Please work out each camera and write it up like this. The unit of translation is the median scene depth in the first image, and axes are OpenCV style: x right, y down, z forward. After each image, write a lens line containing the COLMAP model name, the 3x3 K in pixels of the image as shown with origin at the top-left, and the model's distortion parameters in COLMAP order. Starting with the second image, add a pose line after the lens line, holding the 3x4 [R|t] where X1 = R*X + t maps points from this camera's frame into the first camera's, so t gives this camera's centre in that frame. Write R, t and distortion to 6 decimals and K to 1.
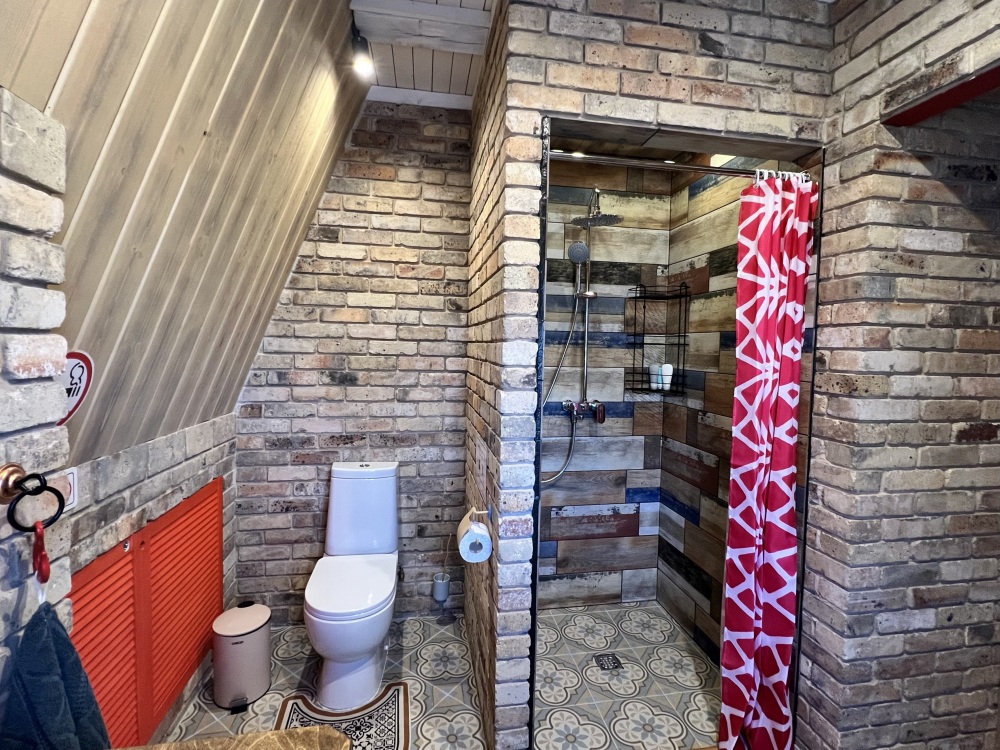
lens RADIAL K [[441.4, 0, 500.6], [0, 441.4, 376.1], [0, 0, 1]] dist [-0.000614, -0.000011]
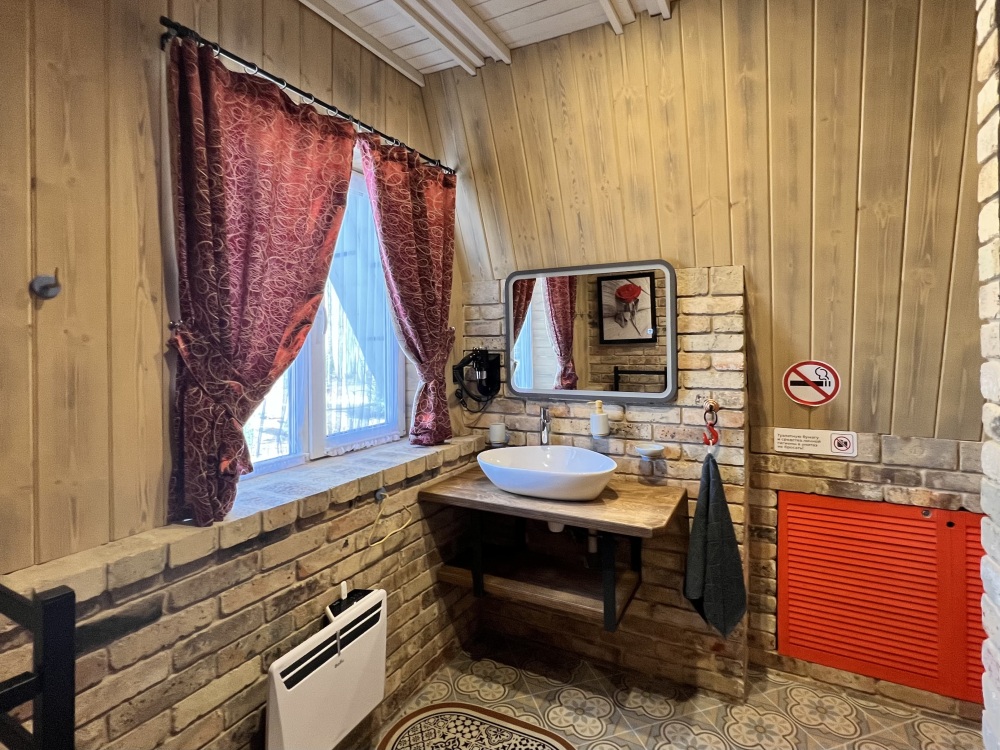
lens RADIAL K [[441.4, 0, 500.6], [0, 441.4, 376.1], [0, 0, 1]] dist [-0.000614, -0.000011]
pose [[-0.665697, 0.054657, -0.744218, 0.961841], [-0.042052, 0.992981, 0.110542, -0.105211], [0.745036, 0.104883, -0.658726, 0.958973]]
